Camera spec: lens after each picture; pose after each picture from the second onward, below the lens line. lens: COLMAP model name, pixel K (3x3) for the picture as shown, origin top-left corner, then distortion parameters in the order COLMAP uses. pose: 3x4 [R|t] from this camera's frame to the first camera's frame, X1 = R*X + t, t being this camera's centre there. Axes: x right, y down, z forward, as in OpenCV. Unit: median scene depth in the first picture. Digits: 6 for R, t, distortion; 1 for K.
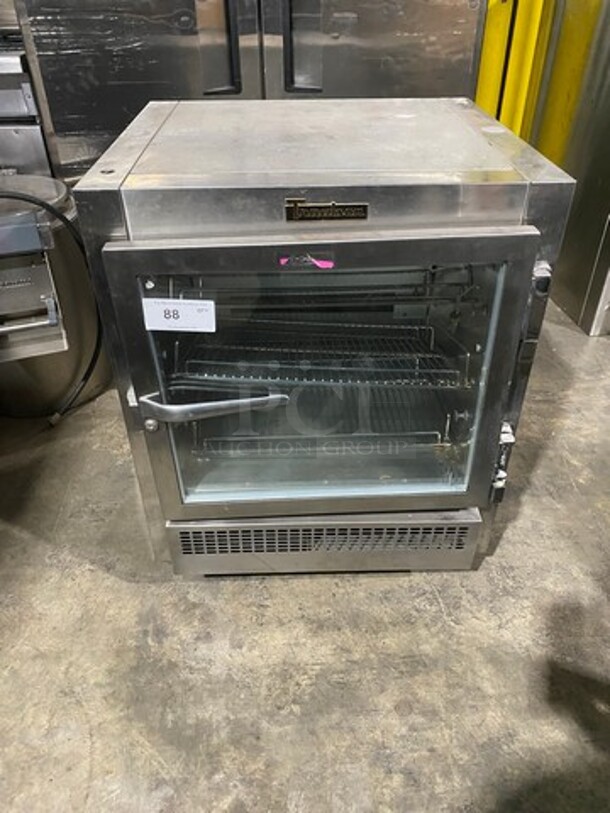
lens RADIAL K [[607.8, 0, 305.0], [0, 607.8, 406.5], [0, 0, 1]] dist [0.001312, 0.004621]
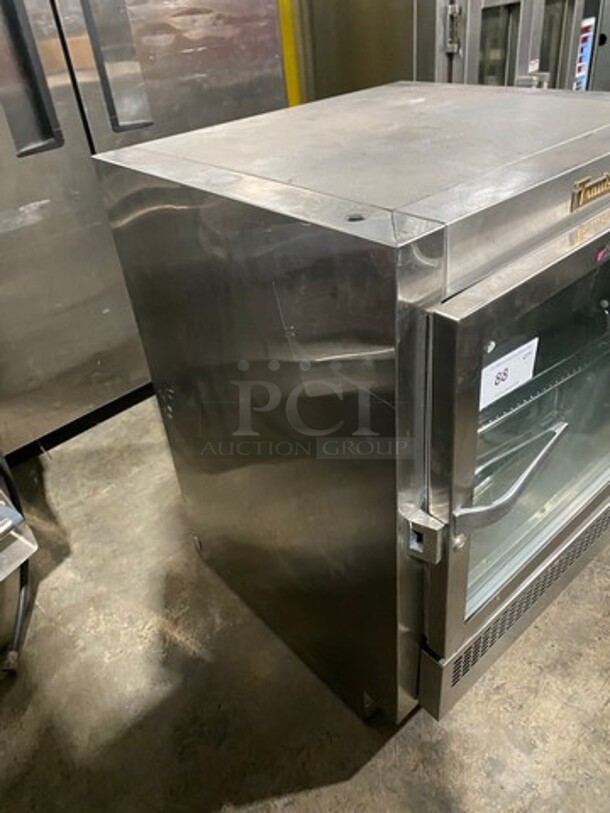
lens RADIAL K [[616.4, 0, 296.2], [0, 616.4, 398.7], [0, 0, 1]] dist [0.000825, 0.001522]
pose [[0.778967, -0.402693, 0.480676, -0.547033], [0.435993, 0.898754, 0.046388, -0.190074], [-0.450689, 0.173437, 0.875671, 0.336186]]
